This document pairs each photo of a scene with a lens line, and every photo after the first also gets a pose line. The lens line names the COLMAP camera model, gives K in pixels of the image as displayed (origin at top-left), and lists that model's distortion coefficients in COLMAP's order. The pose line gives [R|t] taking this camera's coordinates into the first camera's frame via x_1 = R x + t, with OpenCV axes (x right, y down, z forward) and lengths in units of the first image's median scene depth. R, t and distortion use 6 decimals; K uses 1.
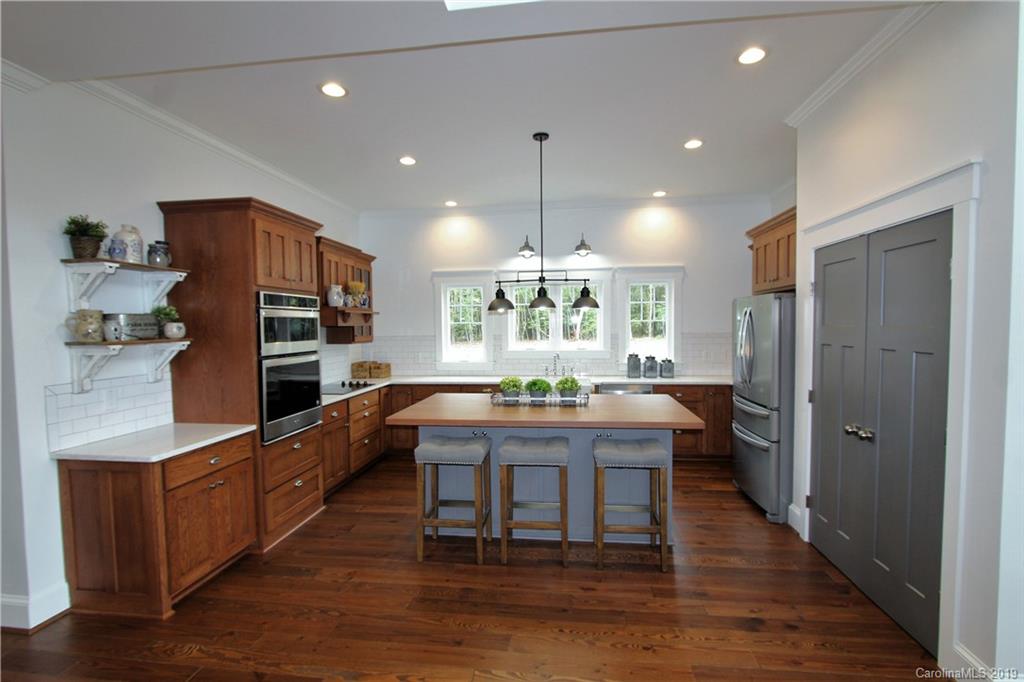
lens RADIAL K [[470.9, 0, 518.0], [0, 470.9, 345.6], [0, 0, 1]] dist [-0.023461, 0.000010]
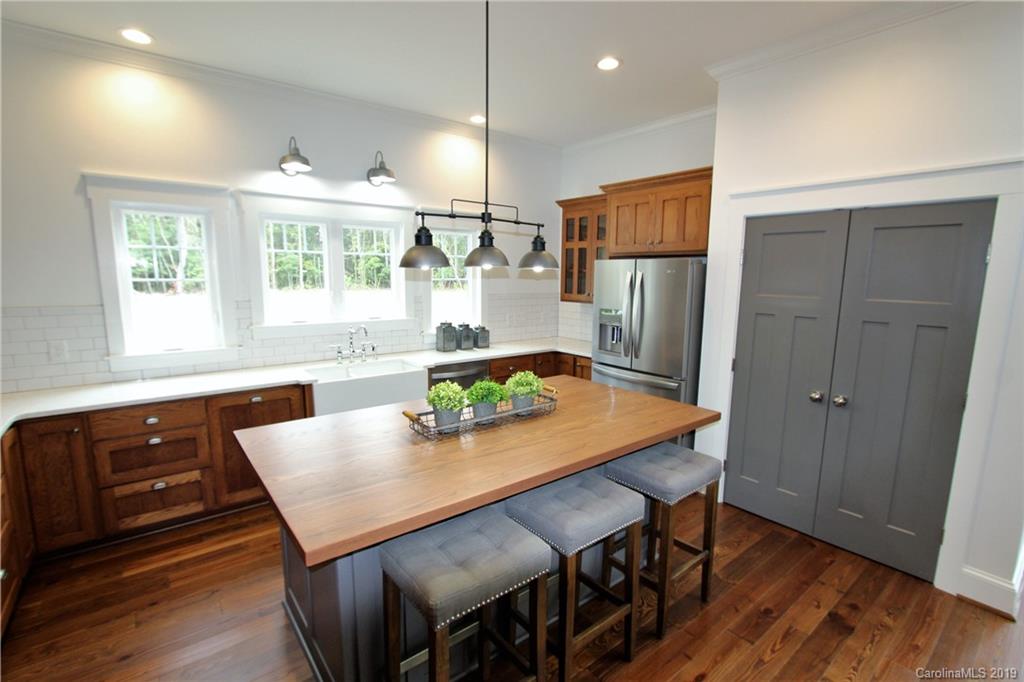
lens RADIAL K [[470.9, 0, 518.0], [0, 470.9, 345.6], [0, 0, 1]] dist [-0.023461, 0.000010]
pose [[0.701343, -0.089055, 0.707239, -0.357002], [0.013597, 0.993656, 0.111636, -0.044635], [-0.712694, -0.068679, 0.698105, 0.541893]]
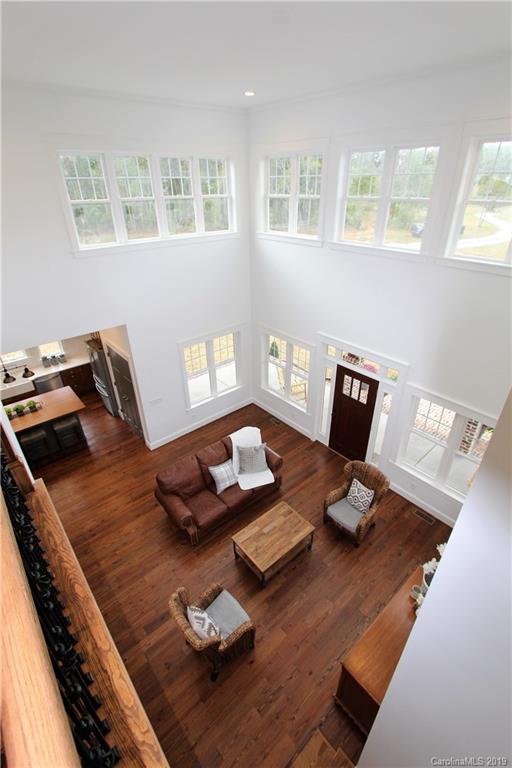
lens RADIAL K [[351.1, 0, 256.0], [0, 351.1, 384.0], [0, 0, 1]] dist [-0.014526, -0.000171]
pose [[0.675259, -0.363841, 0.641595, -0.257468], [0.038632, 0.886118, 0.461848, -0.864712], [-0.736568, -0.287081, 0.612415, -1.095195]]
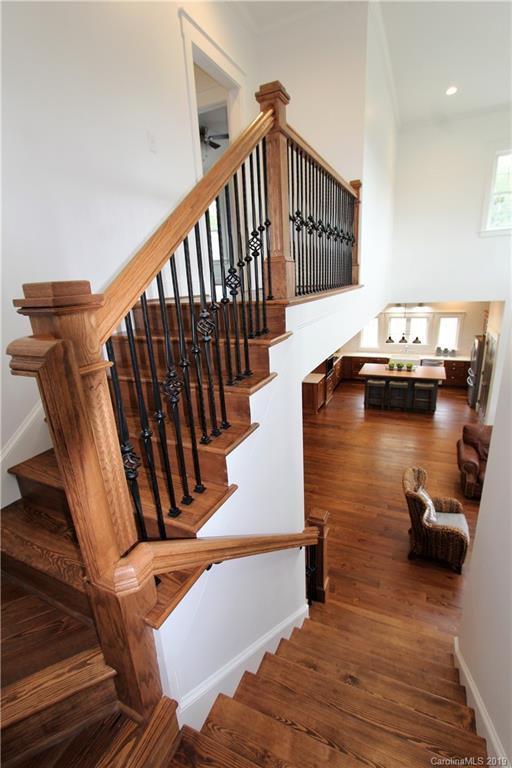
lens RADIAL K [[353.2, 0, 256.0], [0, 353.2, 384.0], [0, 0, 1]] dist [-0.023461, 0.000010]
pose [[0.949985, 0.052014, -0.307934, -0.157039], [0.026798, 0.968819, 0.246317, -0.434214], [0.311144, -0.242249, 0.918969, -1.700990]]
